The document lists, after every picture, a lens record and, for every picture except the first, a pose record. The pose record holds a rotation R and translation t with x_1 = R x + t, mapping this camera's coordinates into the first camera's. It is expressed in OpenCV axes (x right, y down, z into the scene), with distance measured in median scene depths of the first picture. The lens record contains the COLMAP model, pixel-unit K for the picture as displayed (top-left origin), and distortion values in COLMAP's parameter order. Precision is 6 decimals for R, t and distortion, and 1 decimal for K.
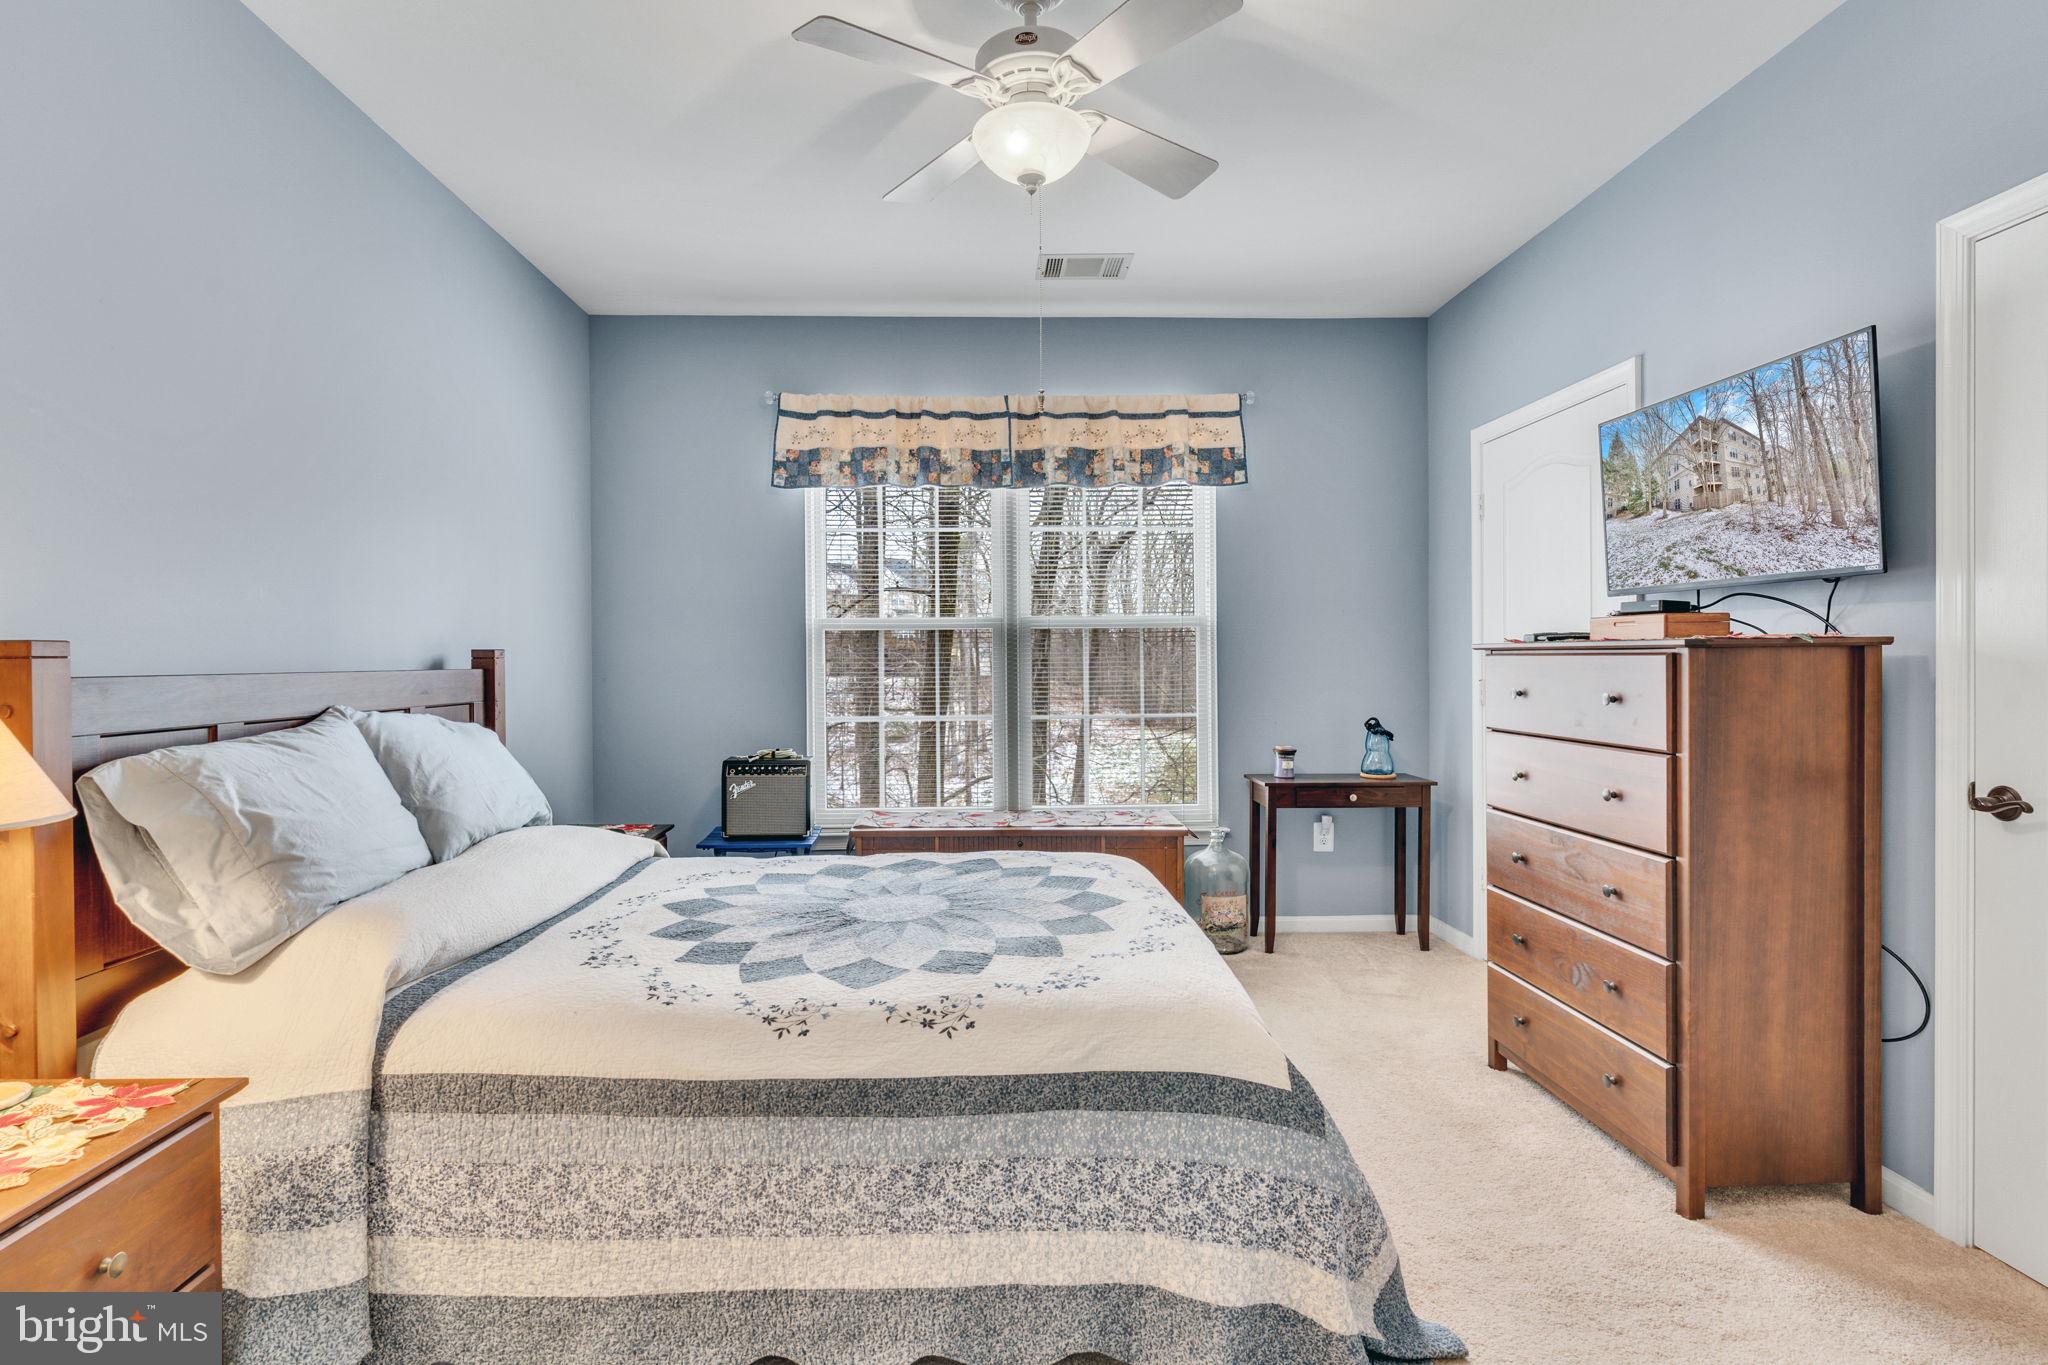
lens RADIAL K [[1013.1, 0, 1029.6], [0, 1013.1, 669.2], [0, 0, 1]] dist [0.000375, -0.000295]
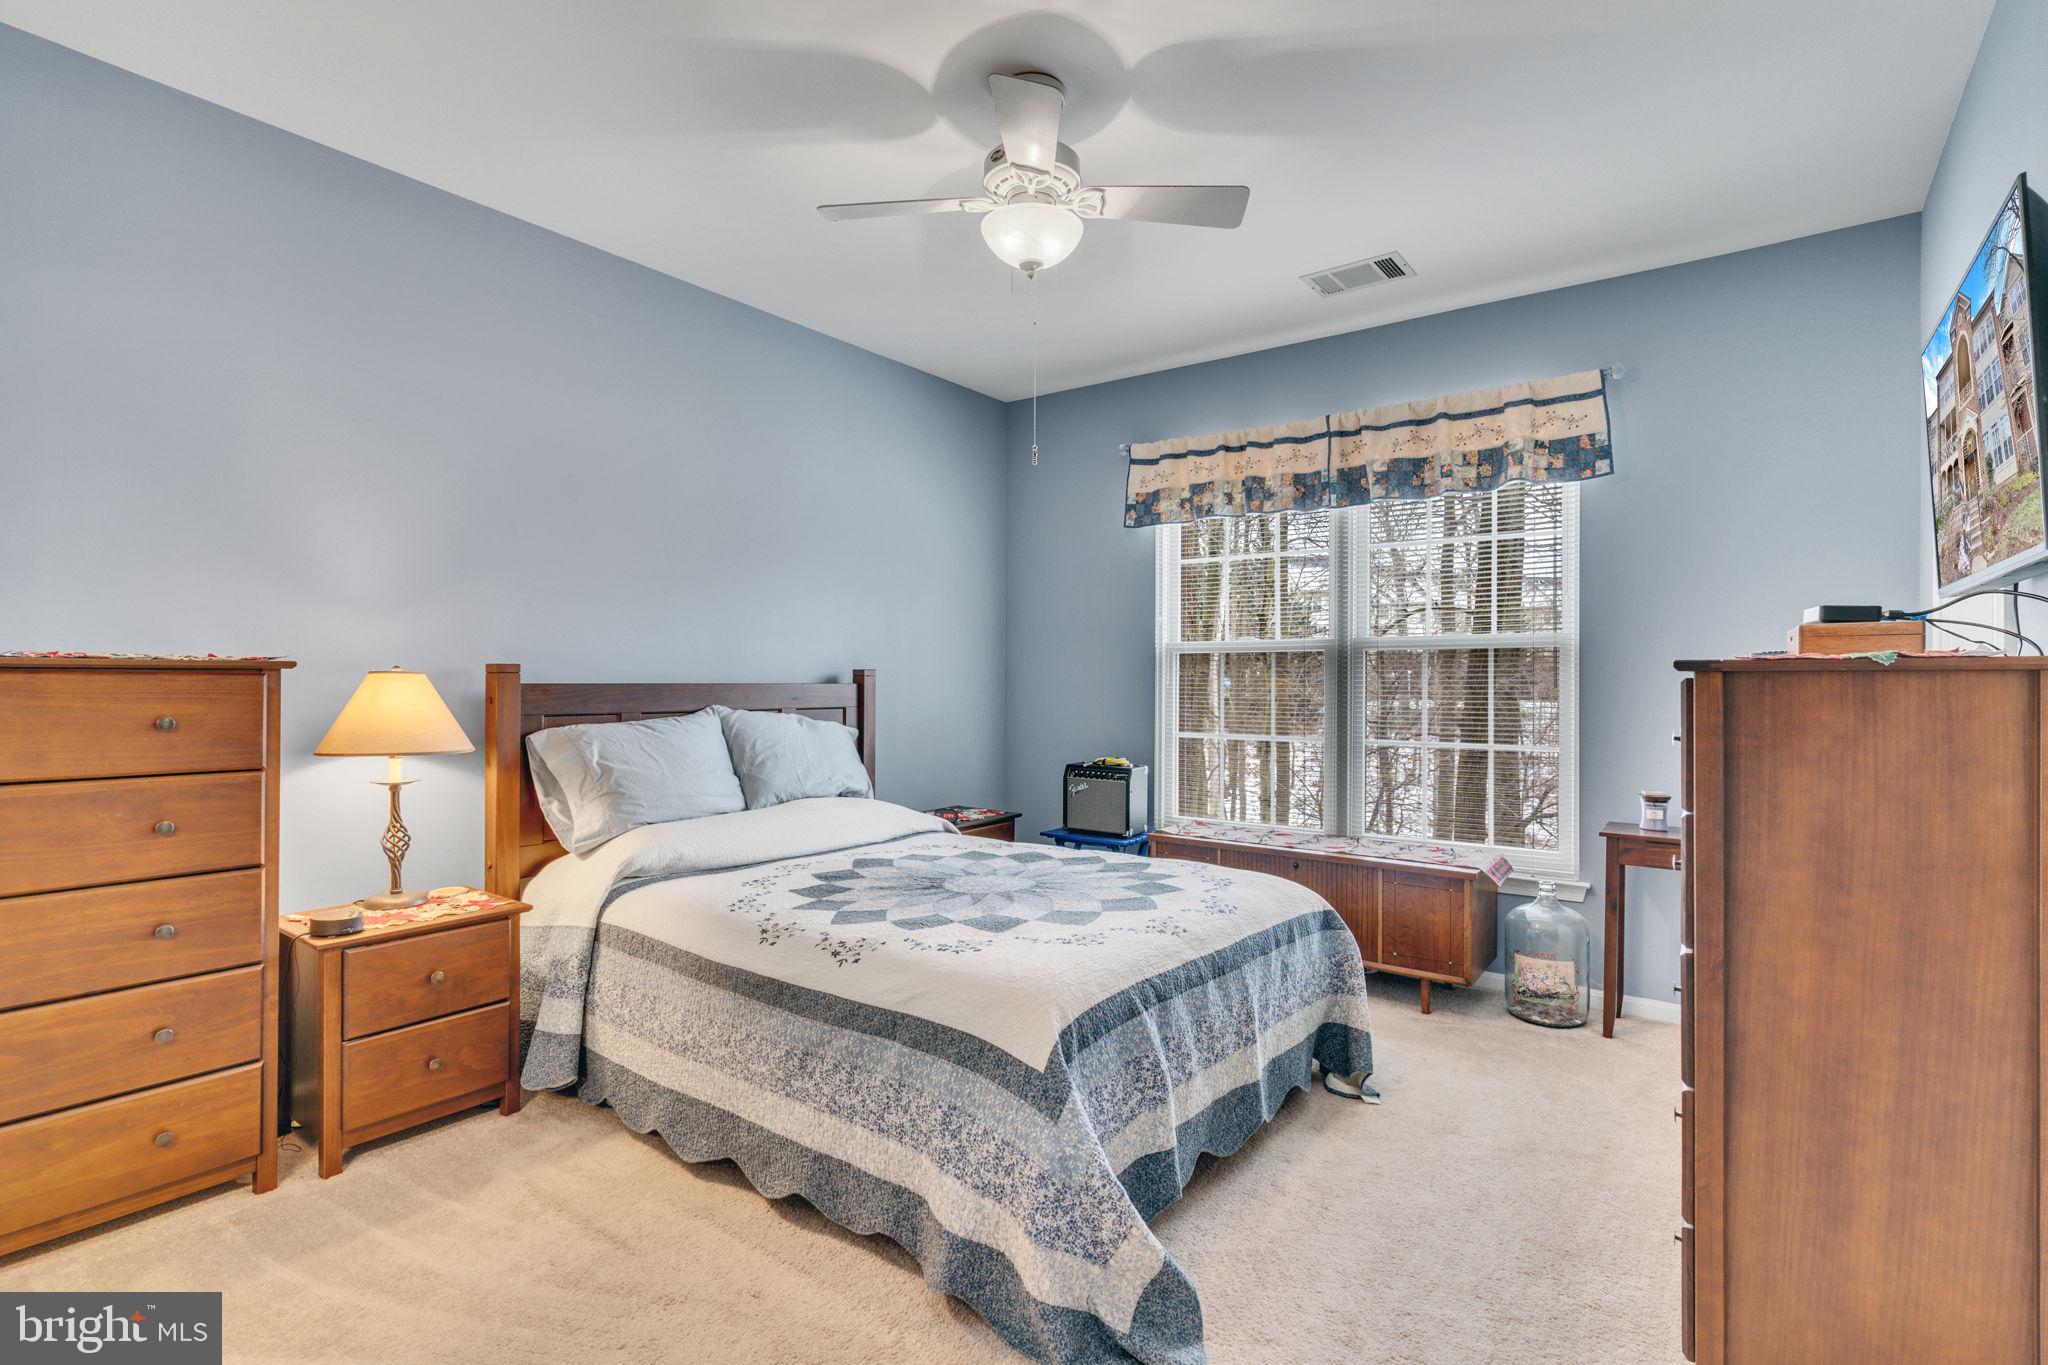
lens RADIAL K [[1013.1, 0, 1039.8], [0, 1013.1, 680.8], [0, 0, 1]] dist [0.000375, -0.000295]
pose [[0.778138, 0.009849, -0.628016, 0.400536], [-0.015728, 0.999869, -0.003807, -0.002171], [0.627896, 0.012840, 0.778191, 0.057923]]
